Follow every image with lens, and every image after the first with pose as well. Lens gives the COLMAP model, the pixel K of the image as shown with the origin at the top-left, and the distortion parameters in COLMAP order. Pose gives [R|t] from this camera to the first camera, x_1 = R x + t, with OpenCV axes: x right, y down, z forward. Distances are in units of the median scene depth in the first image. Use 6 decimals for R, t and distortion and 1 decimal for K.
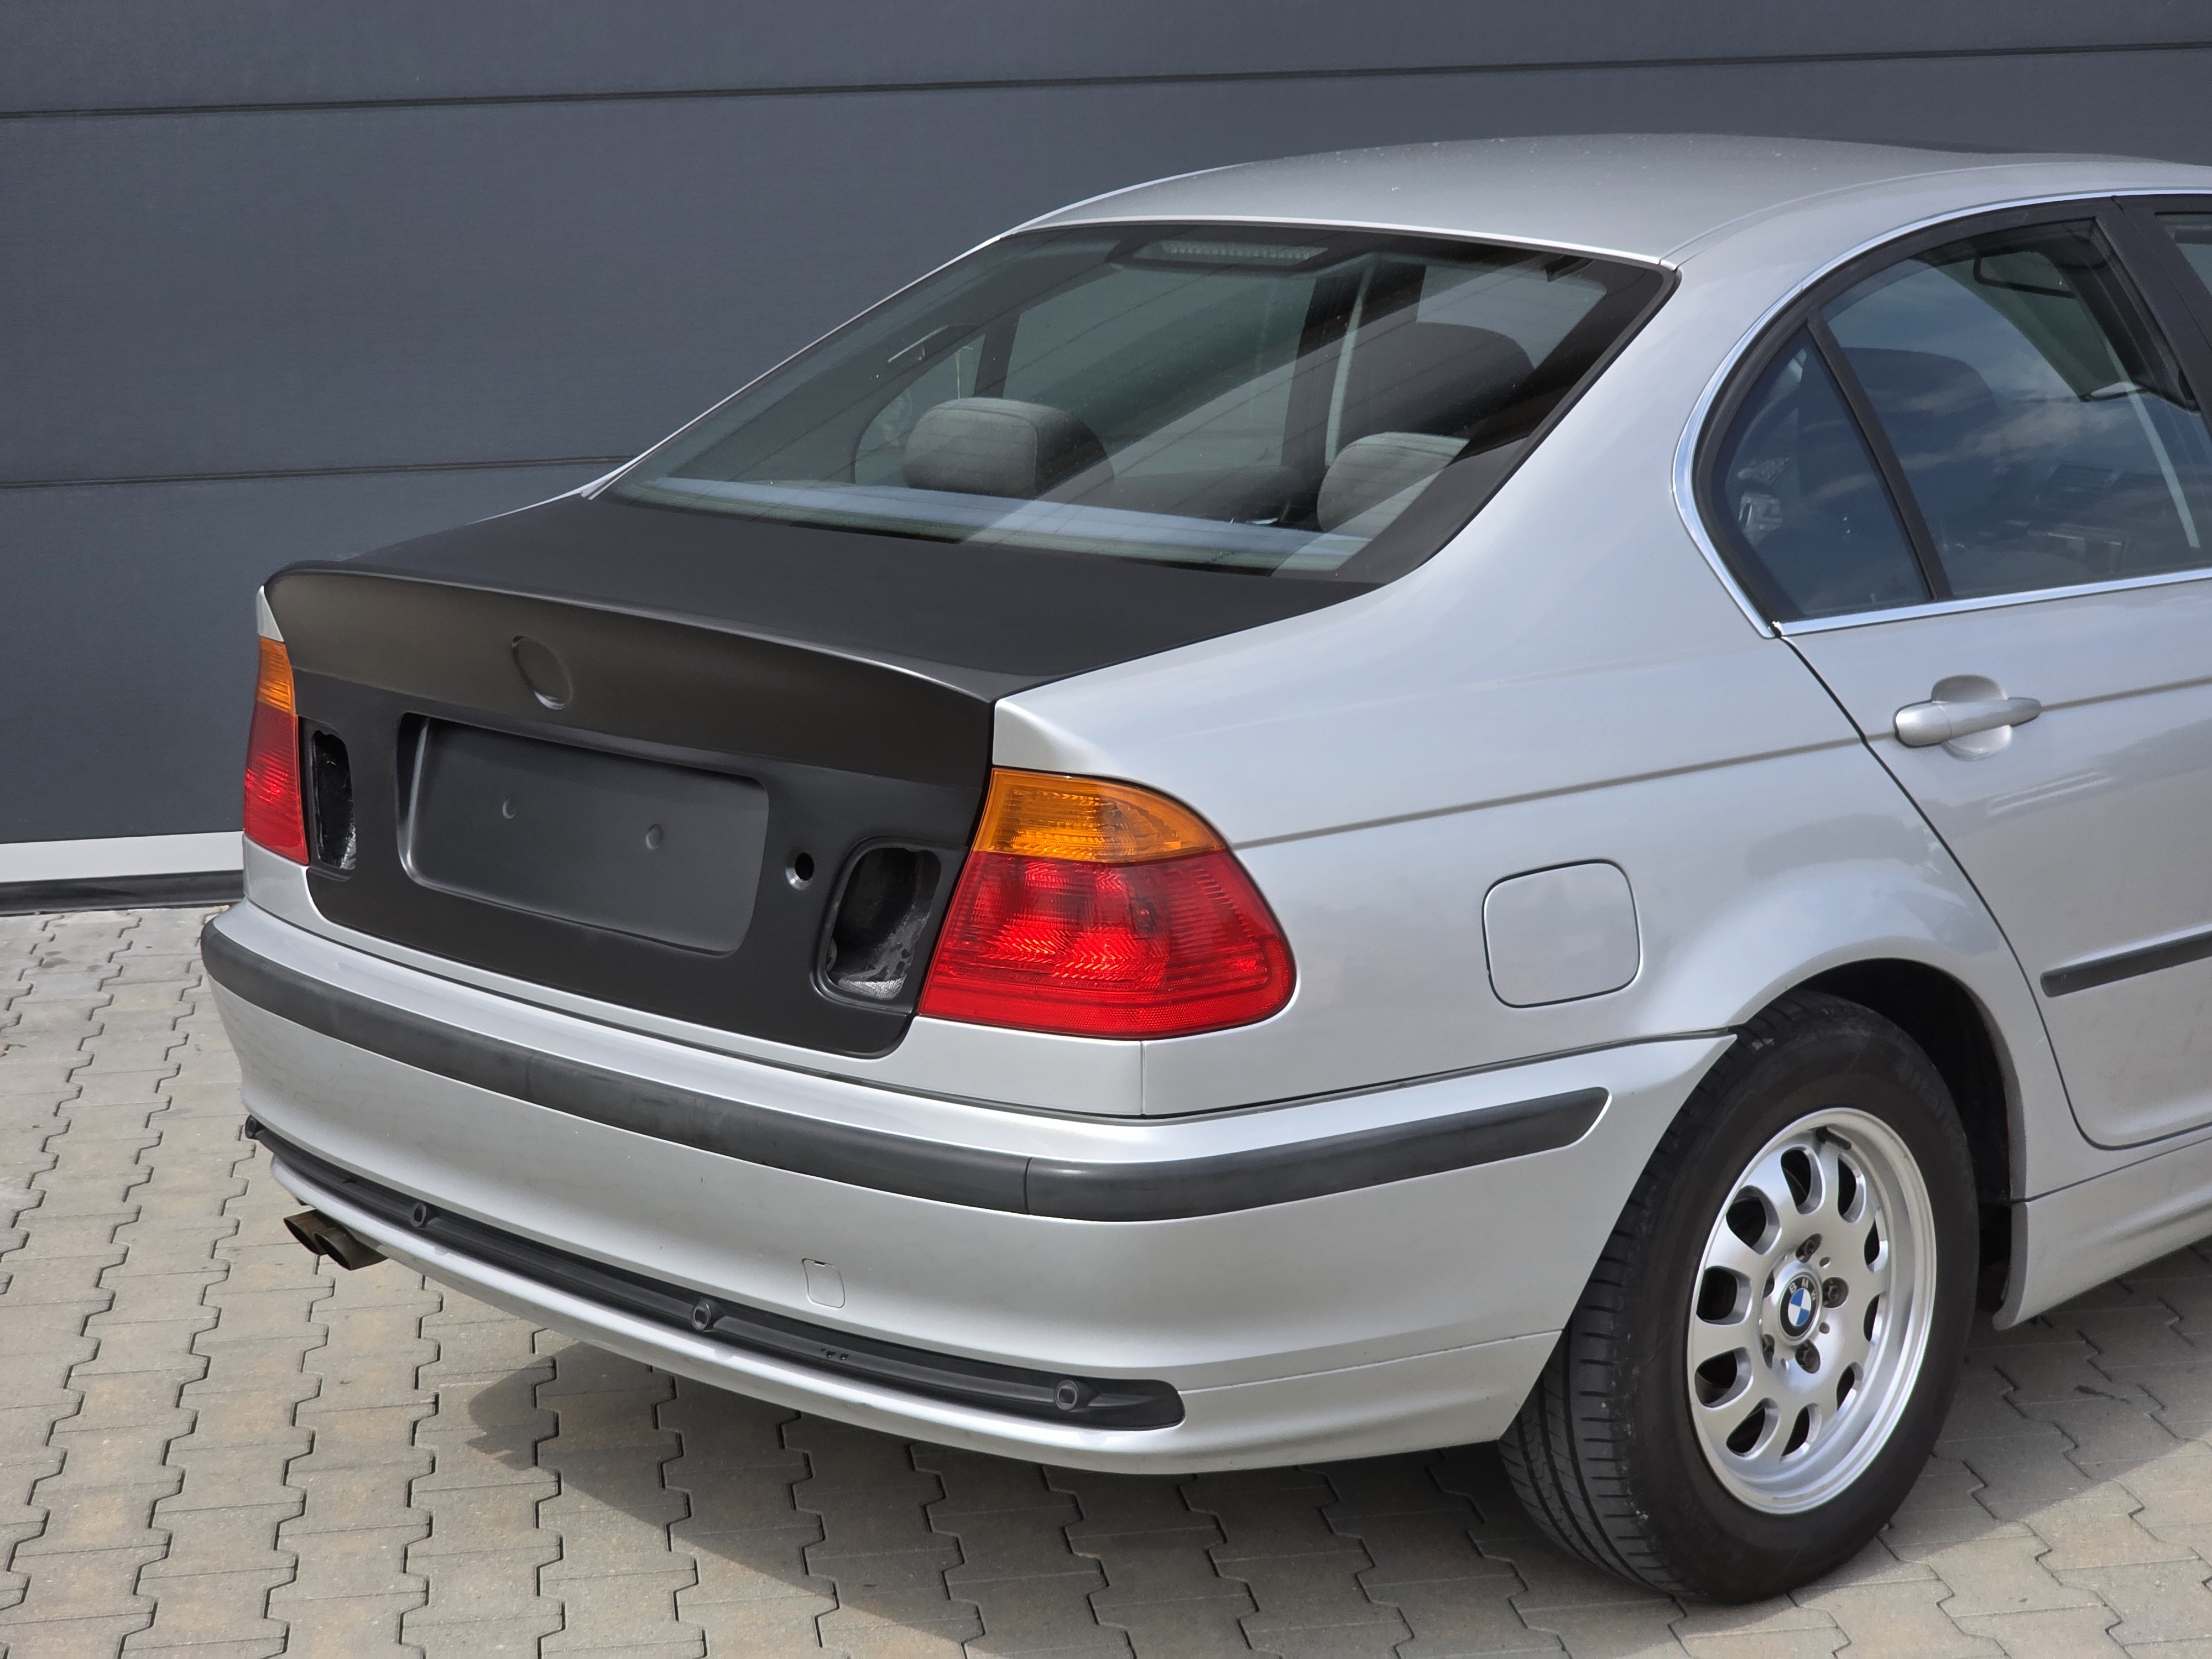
lens RADIAL K [[4356.0, 0, 1107.9], [0, 4356.0, 742.9], [0, 0, 1]] dist [-0.547051, 5.282272]
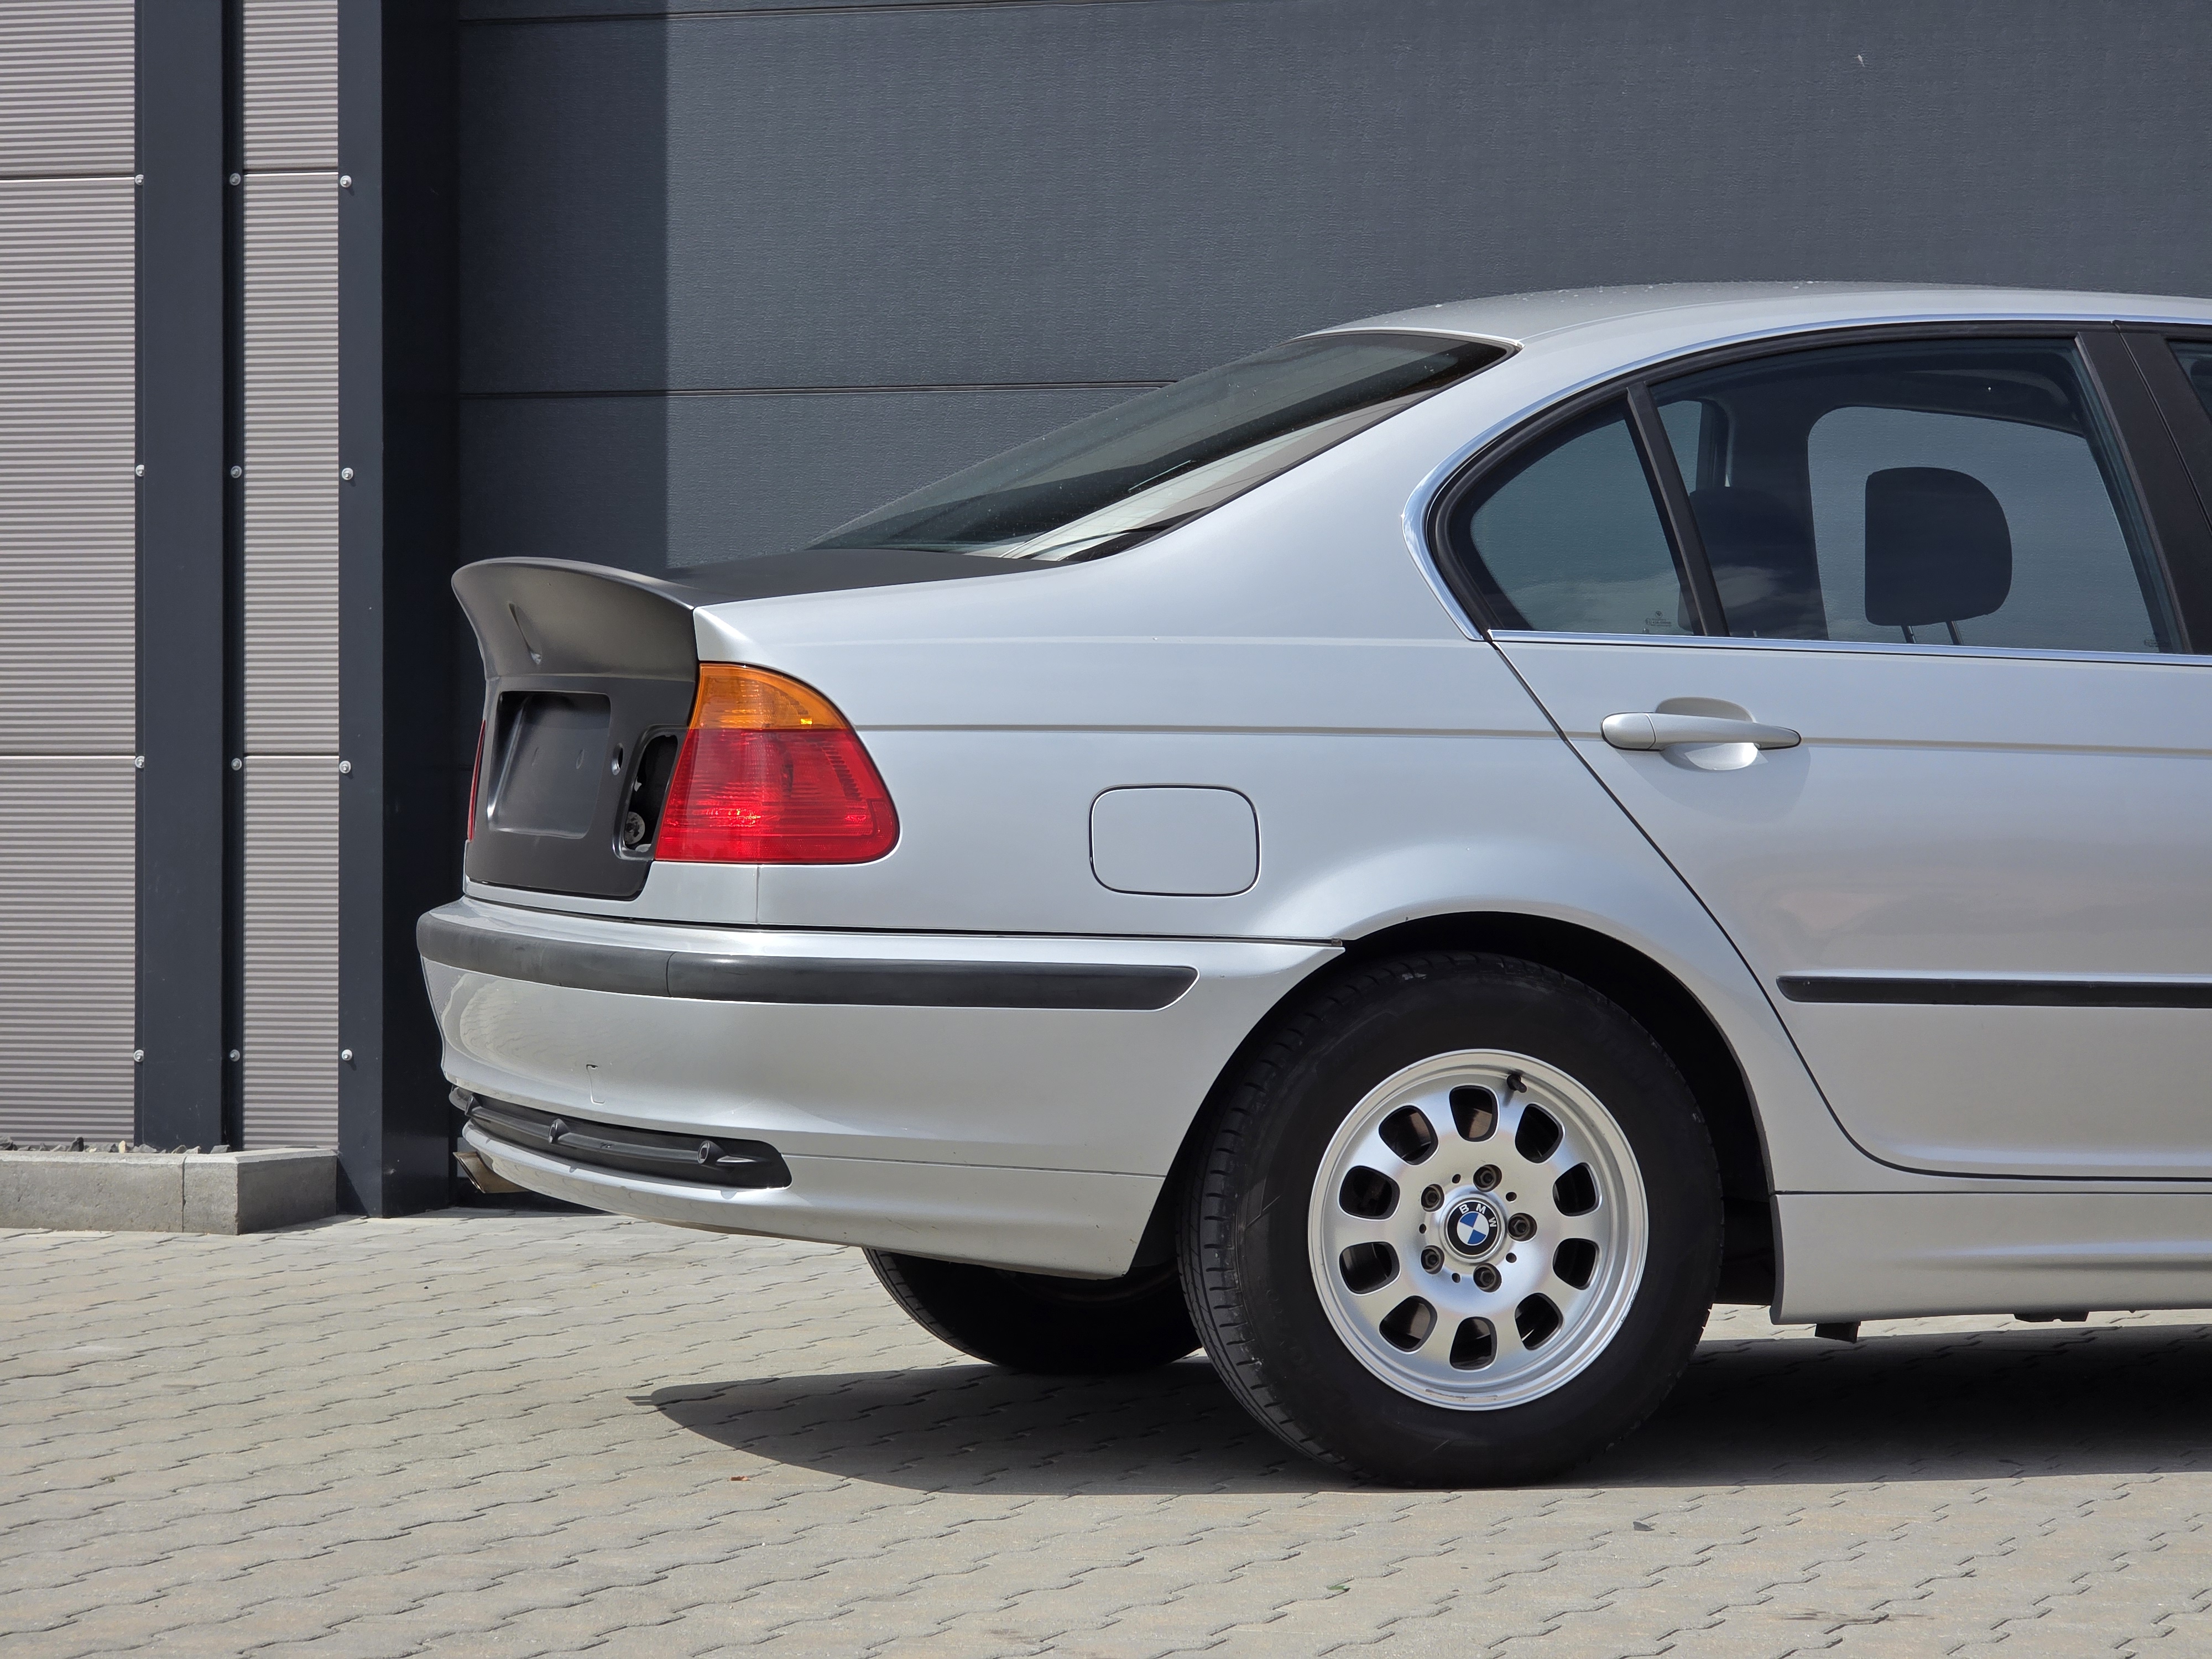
lens RADIAL K [[7458.7, 0, 1106.0], [0, 7458.7, 829.5], [0, 0, 1]] dist [0.093706, 2.996563]
pose [[0.891701, 0.030532, -0.451594, 0.964014], [-0.100065, 0.986333, -0.130899, 0.295817], [0.441425, 0.161911, 0.882569, -0.802650]]
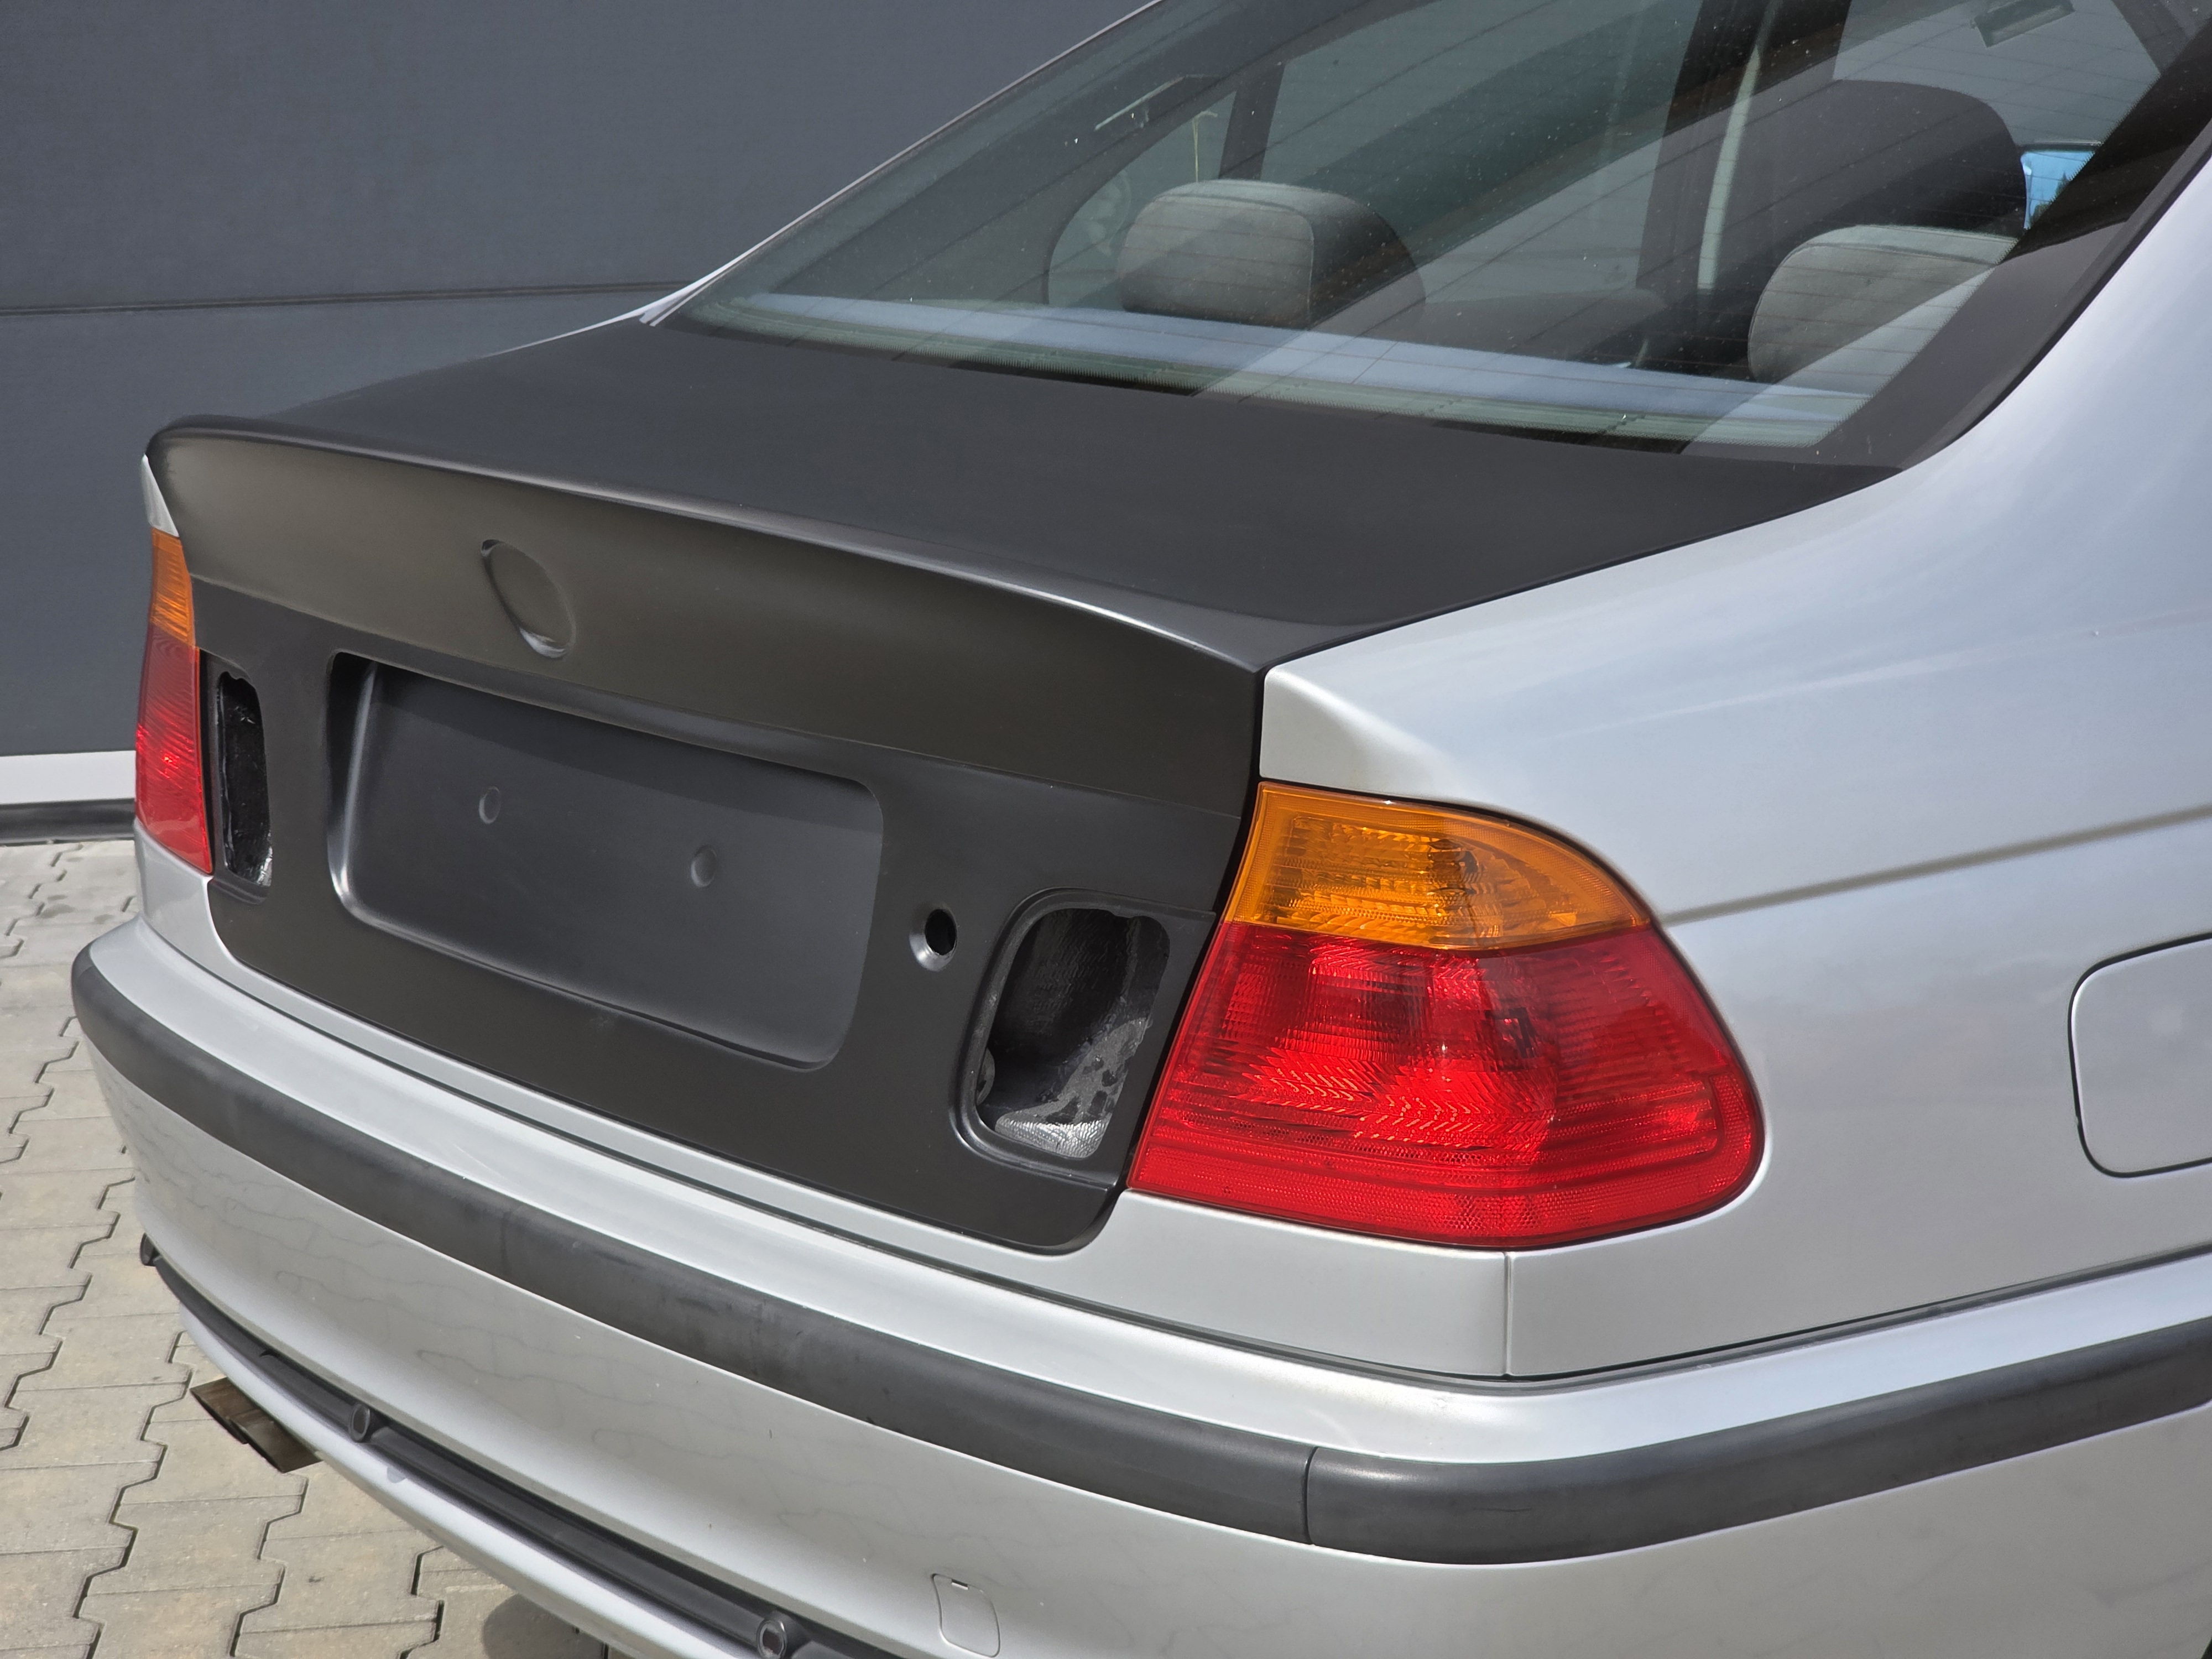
lens RADIAL K [[4387.8, 0, 1106.0], [0, 4387.8, 829.5], [0, 0, 1]] dist [-0.317899, 2.676038]
pose [[0.998603, 0.010343, -0.051813, -0.014243], [-0.007474, 0.998444, 0.055254, -0.017943], [0.052303, -0.054790, 0.997127, 0.361468]]
